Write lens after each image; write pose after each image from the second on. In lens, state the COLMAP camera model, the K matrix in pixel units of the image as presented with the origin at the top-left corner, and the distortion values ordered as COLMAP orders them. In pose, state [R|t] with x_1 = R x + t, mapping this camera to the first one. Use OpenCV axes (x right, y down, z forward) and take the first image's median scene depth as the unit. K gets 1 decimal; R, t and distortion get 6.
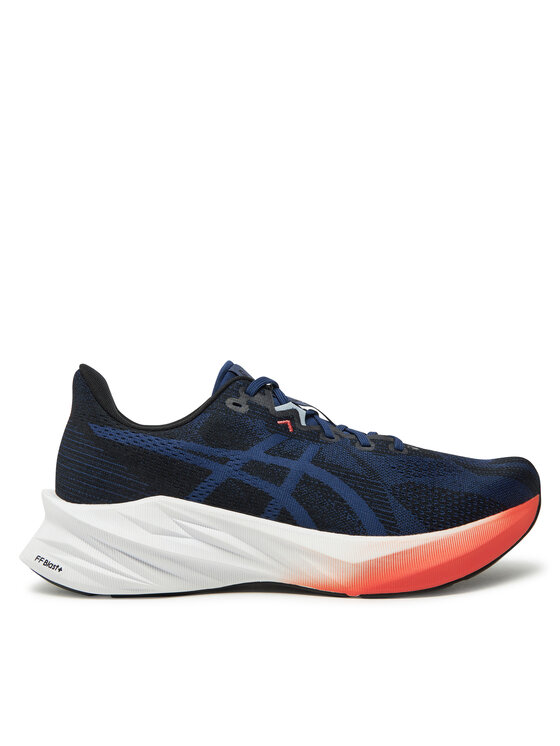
lens RADIAL K [[896.9, 0, 280.0], [0, 896.9, 373.0], [0, 0, 1]] dist [-0.009900, -0.004592]
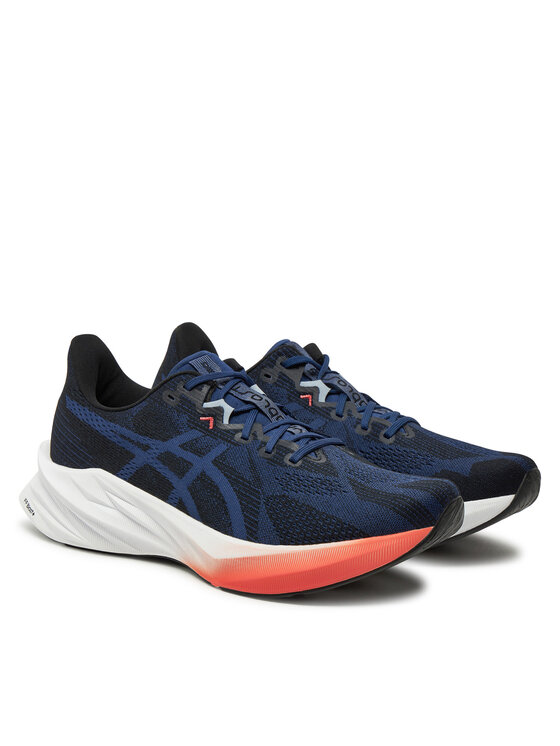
lens RADIAL K [[2045.0, 0, 280.0], [0, 2045.0, 373.0], [0, 0, 1]] dist [0.028346, 0.038169]
pose [[0.775260, 0.150618, -0.613422, 1.646227], [0.003478, 0.970121, 0.242596, -0.622951], [0.631633, -0.190208, 0.751572, -0.820913]]
